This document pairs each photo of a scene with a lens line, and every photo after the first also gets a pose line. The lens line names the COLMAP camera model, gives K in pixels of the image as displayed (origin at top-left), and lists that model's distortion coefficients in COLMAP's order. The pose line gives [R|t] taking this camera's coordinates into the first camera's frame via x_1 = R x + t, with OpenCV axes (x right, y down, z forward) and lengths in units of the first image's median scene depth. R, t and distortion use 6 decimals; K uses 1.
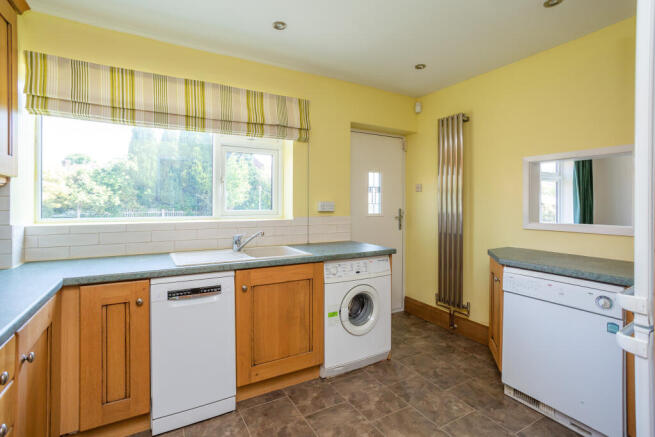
lens RADIAL K [[314.5, 0, 327.5], [0, 314.5, 205.4], [0, 0, 1]] dist [-0.042931, 0.025553]
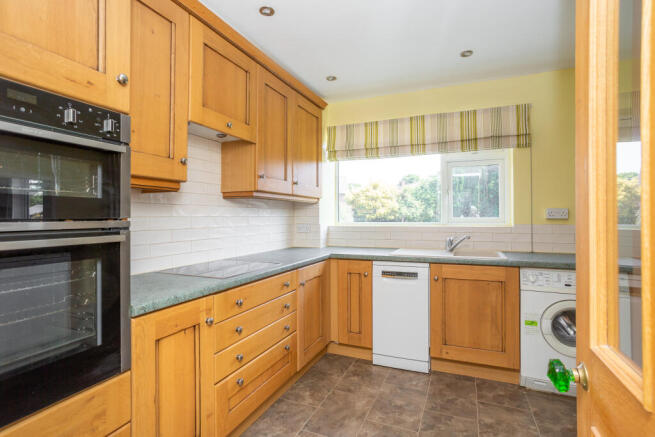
lens RADIAL K [[320.3, 0, 346.3], [0, 320.3, 215.7], [0, 0, 1]] dist [-0.001621, 0.000082]
pose [[0.641380, -0.006022, -0.767200, 0.434642], [0.002008, 0.999979, -0.006170, 0.019873], [0.767221, 0.002417, 0.641378, -0.084543]]
